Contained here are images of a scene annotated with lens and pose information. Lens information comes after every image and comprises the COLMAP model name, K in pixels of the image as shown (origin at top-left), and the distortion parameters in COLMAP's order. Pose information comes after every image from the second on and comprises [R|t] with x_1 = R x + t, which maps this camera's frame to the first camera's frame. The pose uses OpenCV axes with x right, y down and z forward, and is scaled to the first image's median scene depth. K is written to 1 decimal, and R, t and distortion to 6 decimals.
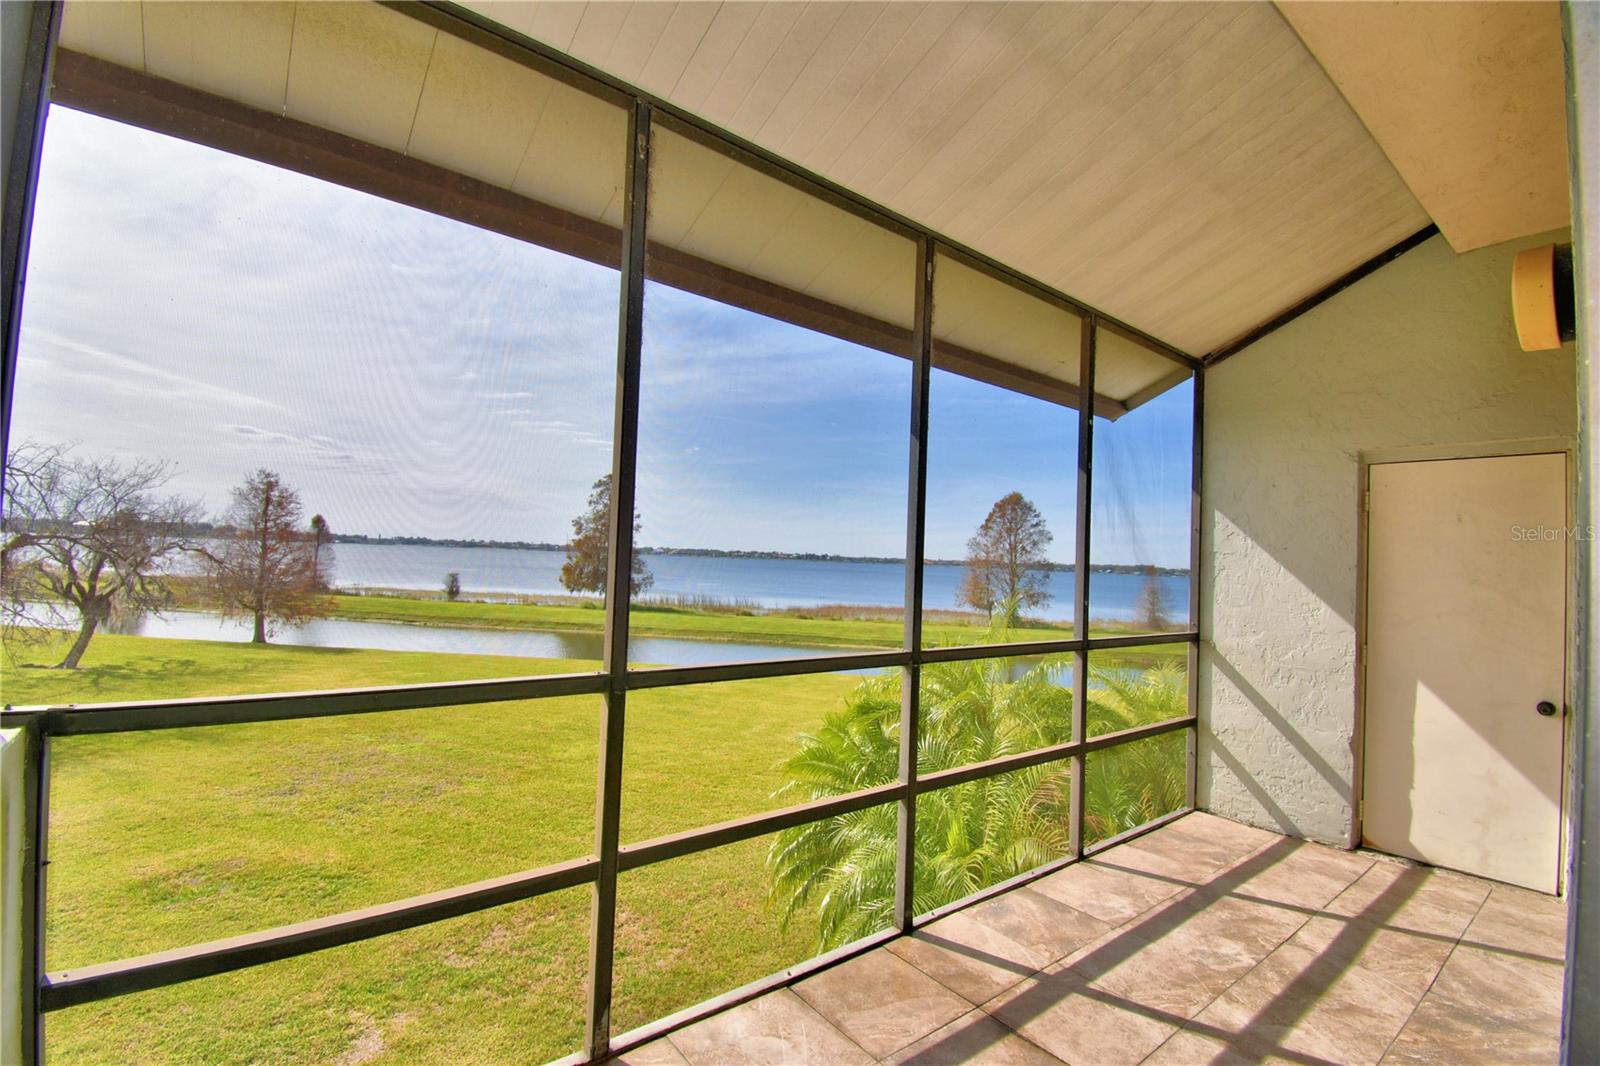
lens RADIAL K [[701.7, 0, 791.4], [0, 701.7, 528.5], [0, 0, 1]] dist [0.013956, -0.020154]
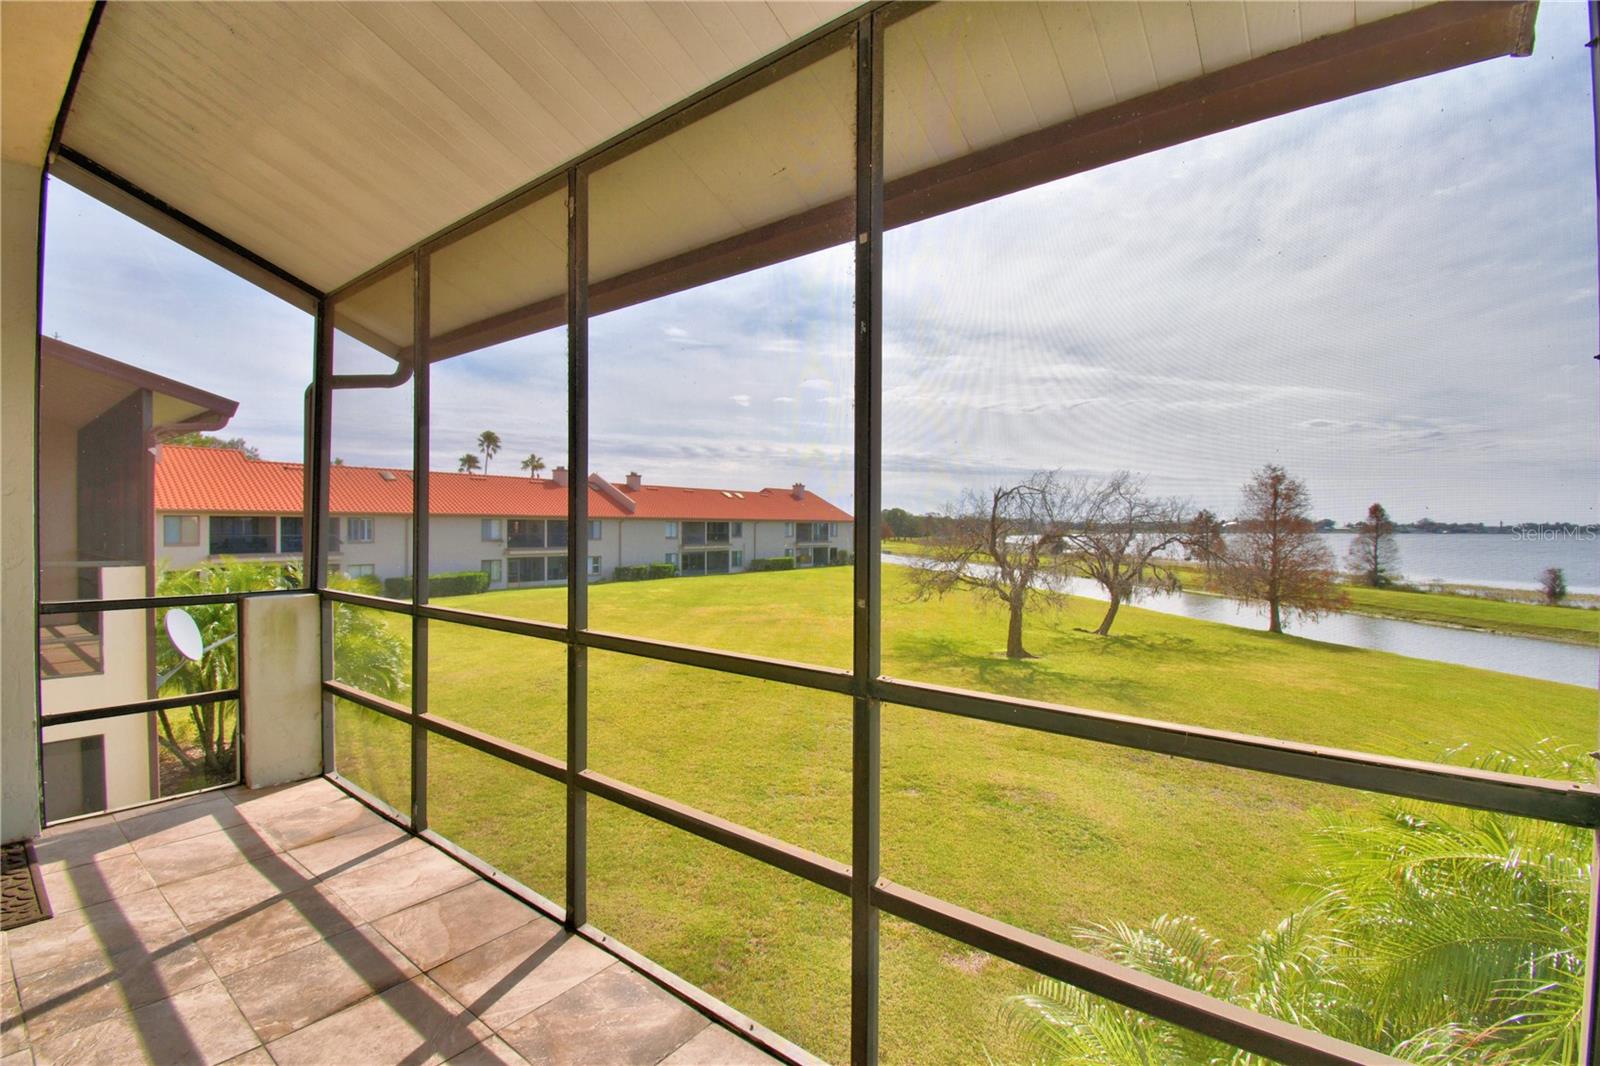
lens RADIAL K [[701.7, 0, 799.4], [0, 701.7, 535.8], [0, 0, 1]] dist [0.013956, -0.020154]
pose [[0.244635, -0.027993, -0.969211, 0.079434], [0.047451, 0.998731, -0.016869, 0.005415], [0.968453, -0.041863, 0.245653, 0.074114]]
